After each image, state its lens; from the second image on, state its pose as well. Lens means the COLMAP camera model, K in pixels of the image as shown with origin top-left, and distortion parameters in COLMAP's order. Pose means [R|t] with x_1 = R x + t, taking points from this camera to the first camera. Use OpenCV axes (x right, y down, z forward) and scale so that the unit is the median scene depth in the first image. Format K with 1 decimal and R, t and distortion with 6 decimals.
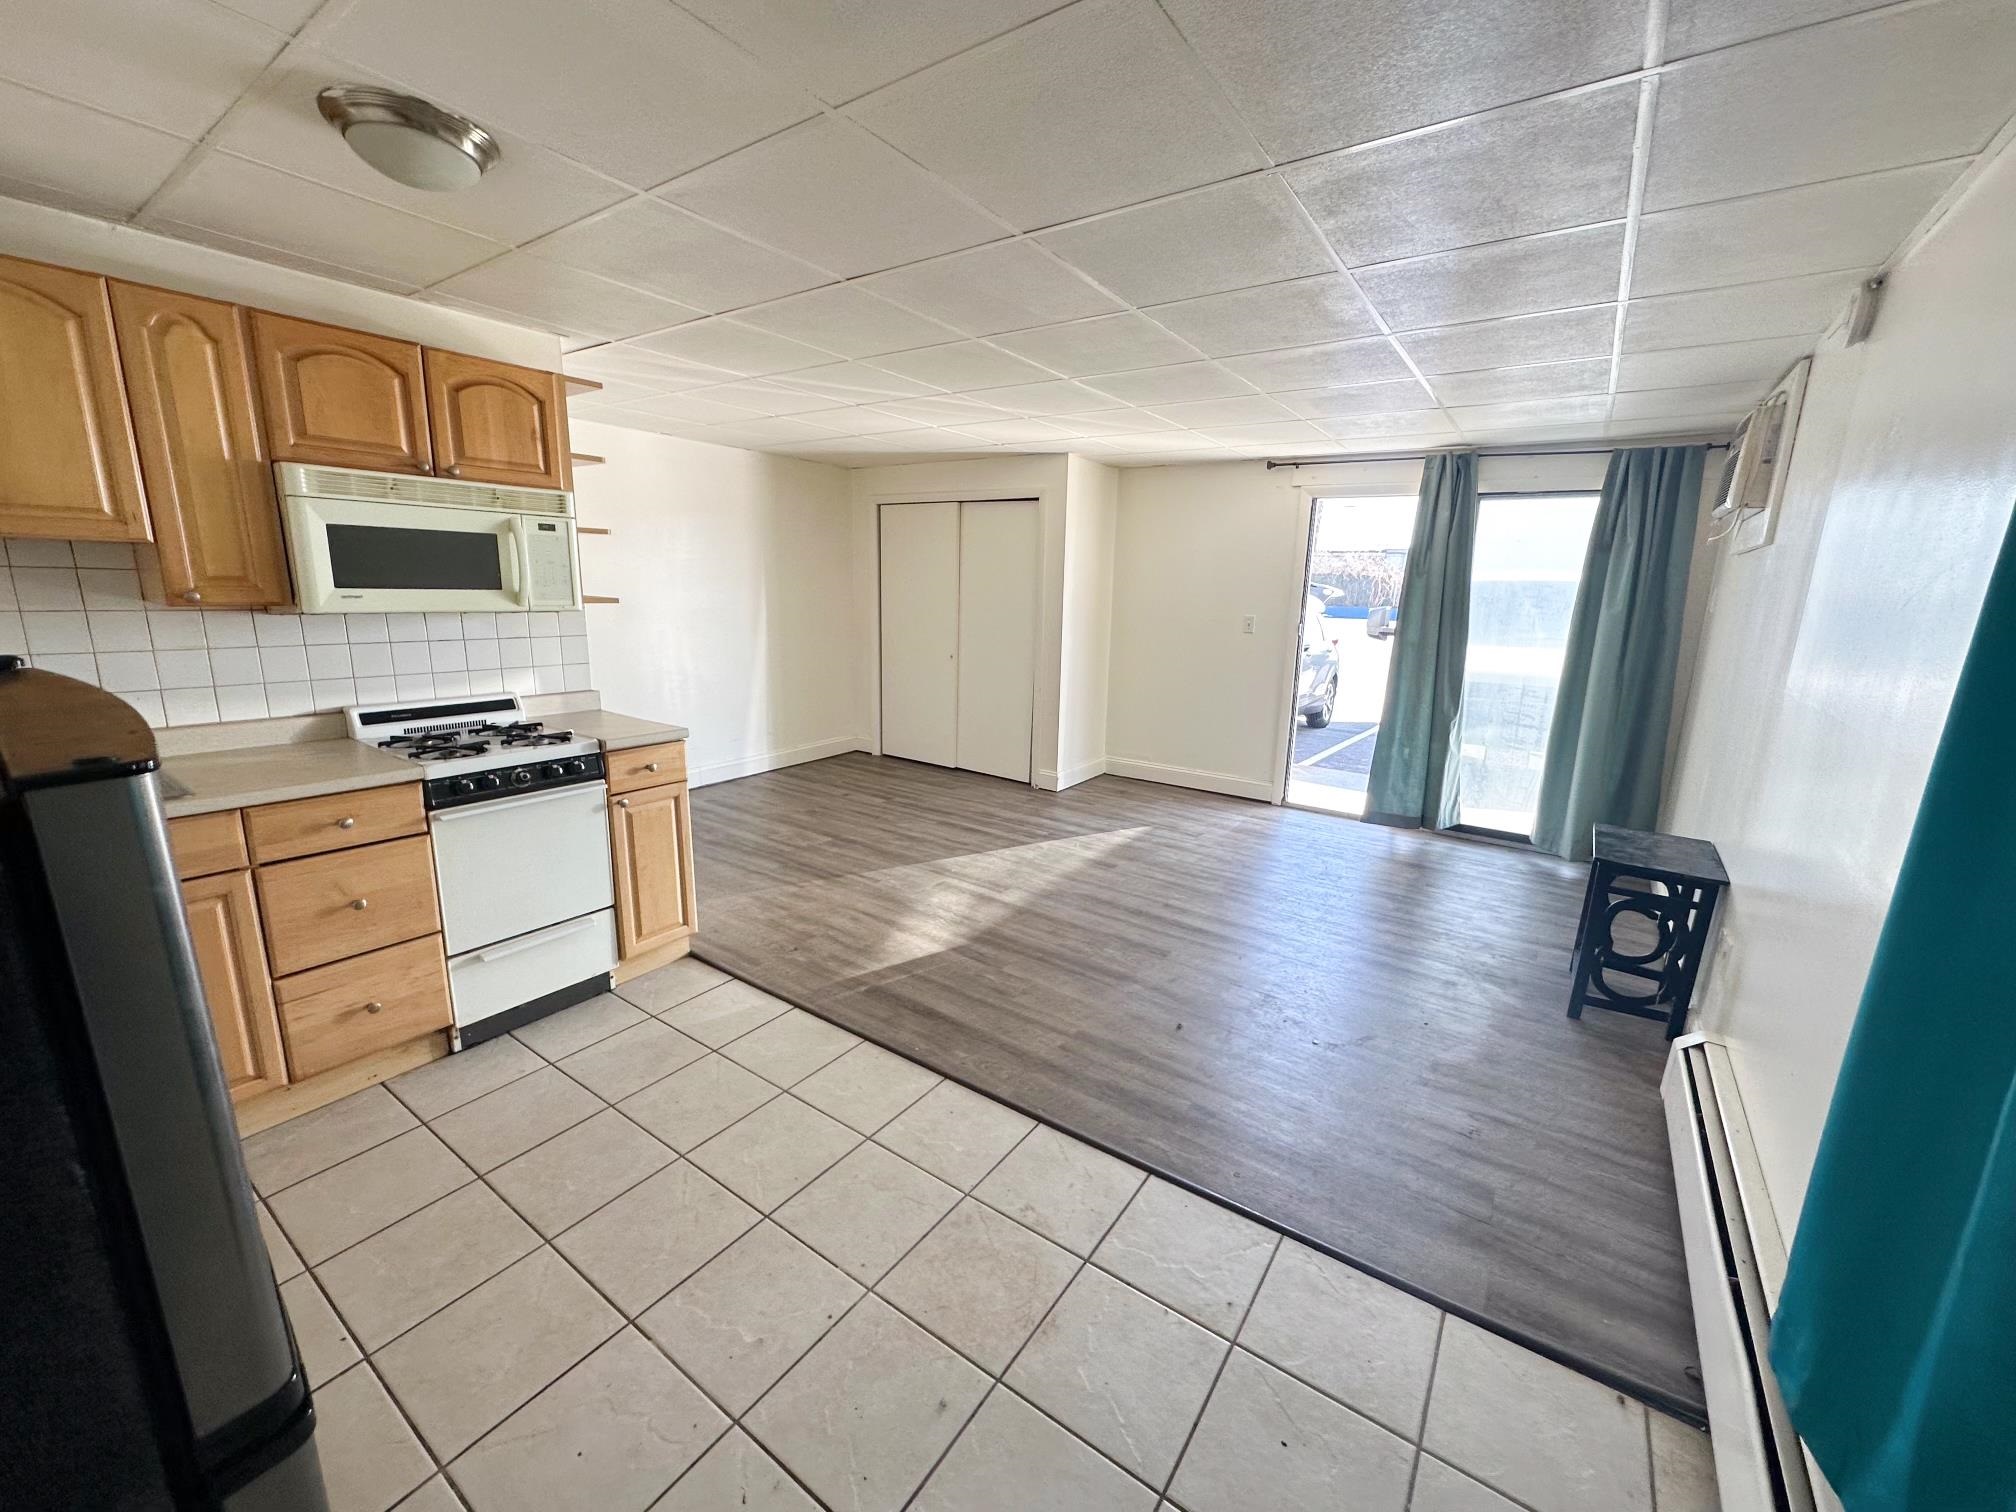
lens RADIAL K [[803.0, 0, 1008.0], [0, 803.0, 756.0], [0, 0, 1]] dist [-0.000496, -0.000004]
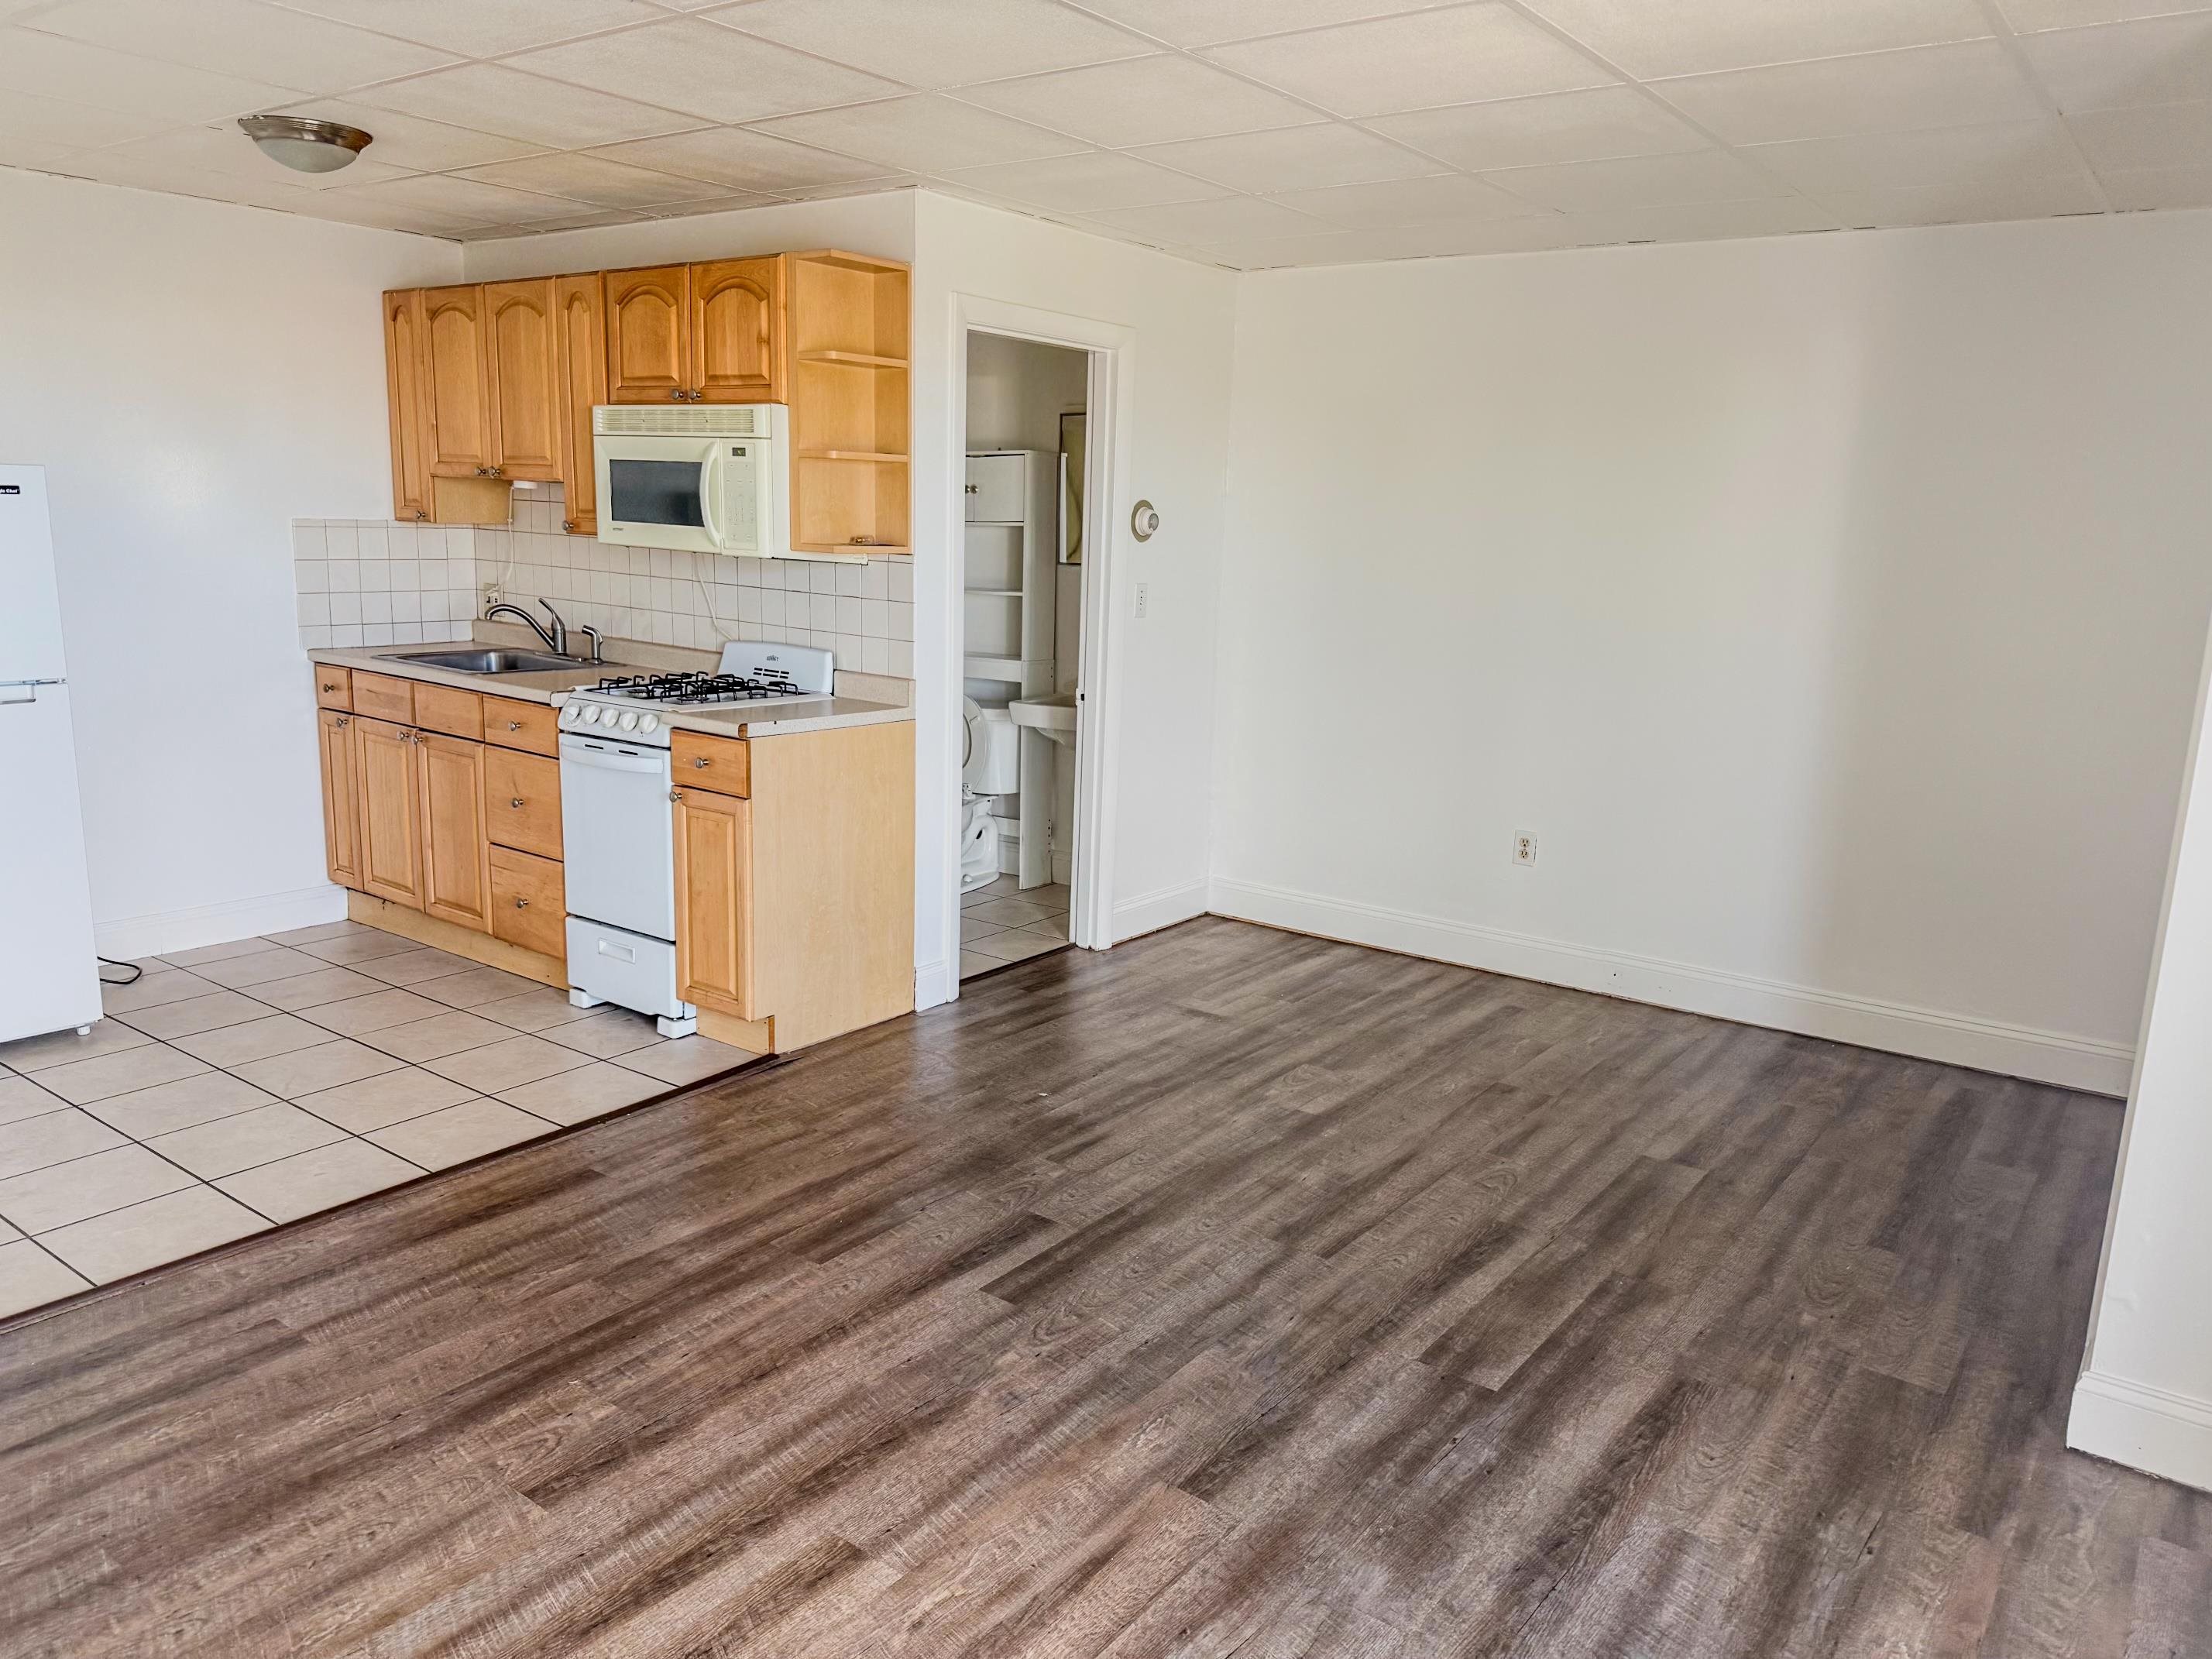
lens RADIAL K [[1560.1, 0, 1104.4], [0, 1560.1, 833.8], [0, 0, 1]] dist [0.052094, -0.071035]
pose [[-0.029437, 0.181705, -0.982912, 0.766551], [-0.247100, 0.951495, 0.183297, -0.220203], [0.968543, 0.248274, 0.016890, 1.050037]]
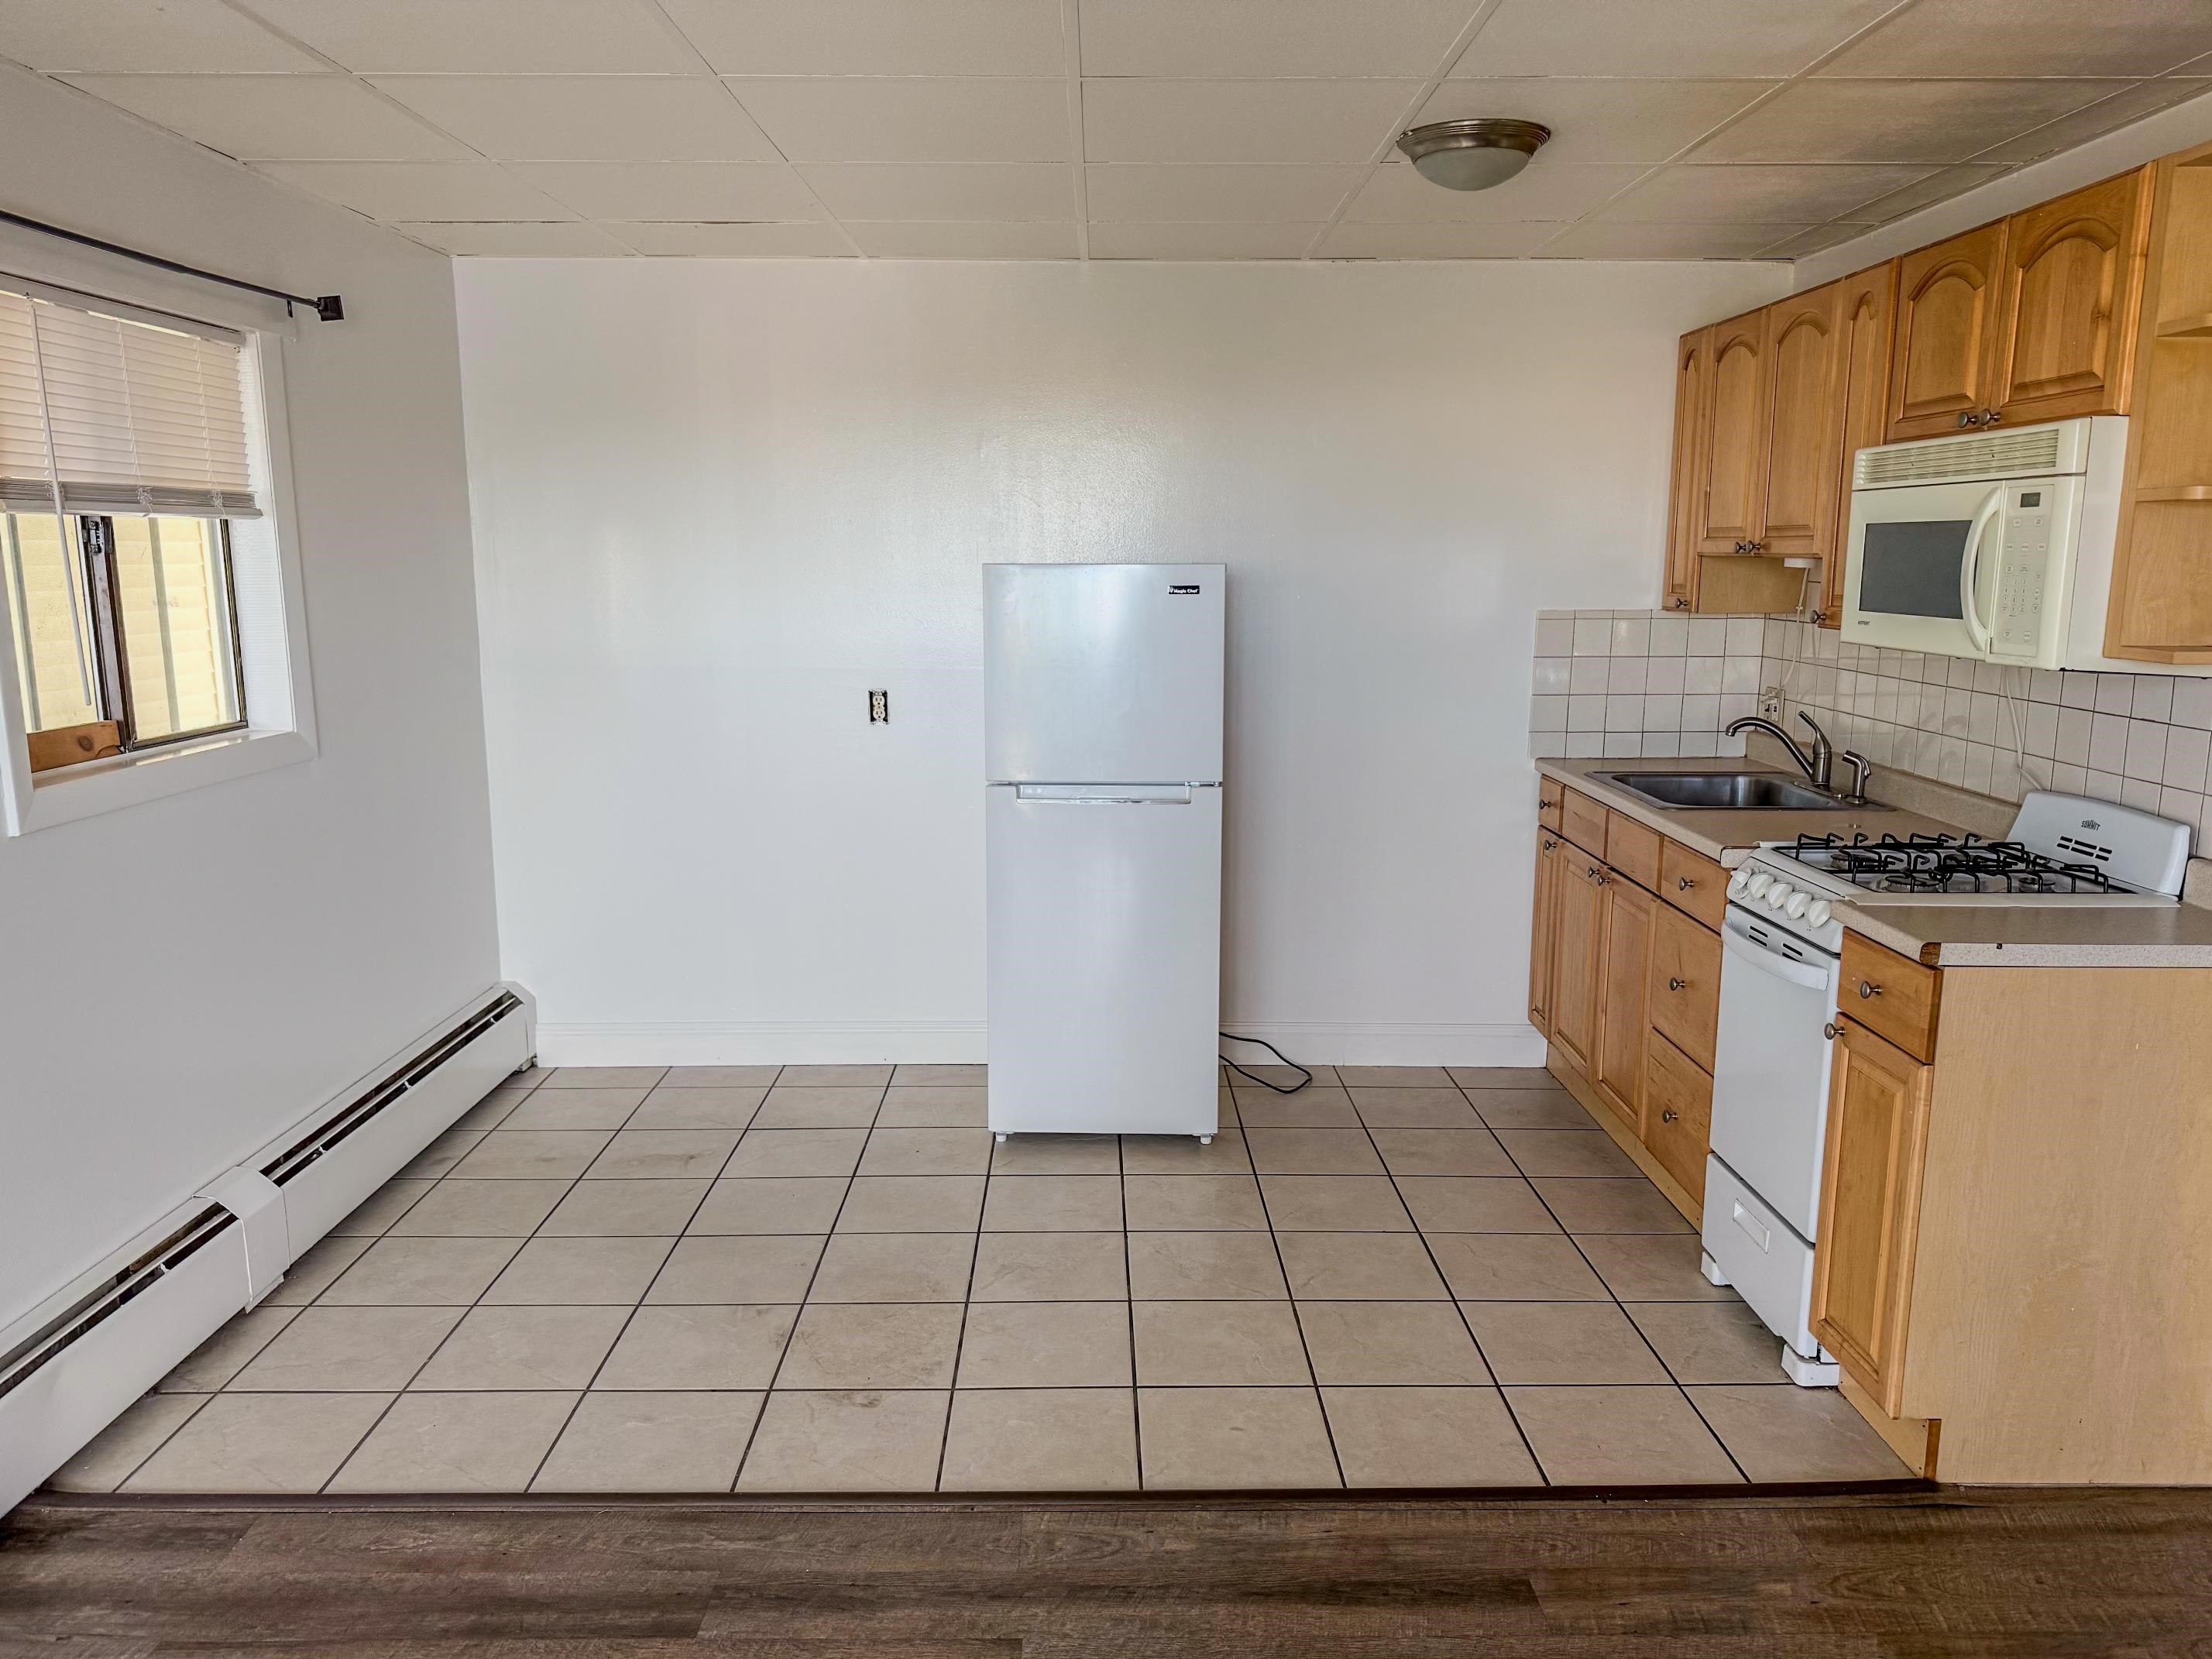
lens RADIAL K [[1560.1, 0, 1104.4], [0, 1560.1, 833.8], [0, 0, 1]] dist [0.052094, -0.071035]
pose [[-0.813138, 0.080207, -0.576519, 0.349661], [-0.141314, 0.933626, 0.329201, -0.244514], [0.564657, 0.349156, -0.747832, 1.090614]]
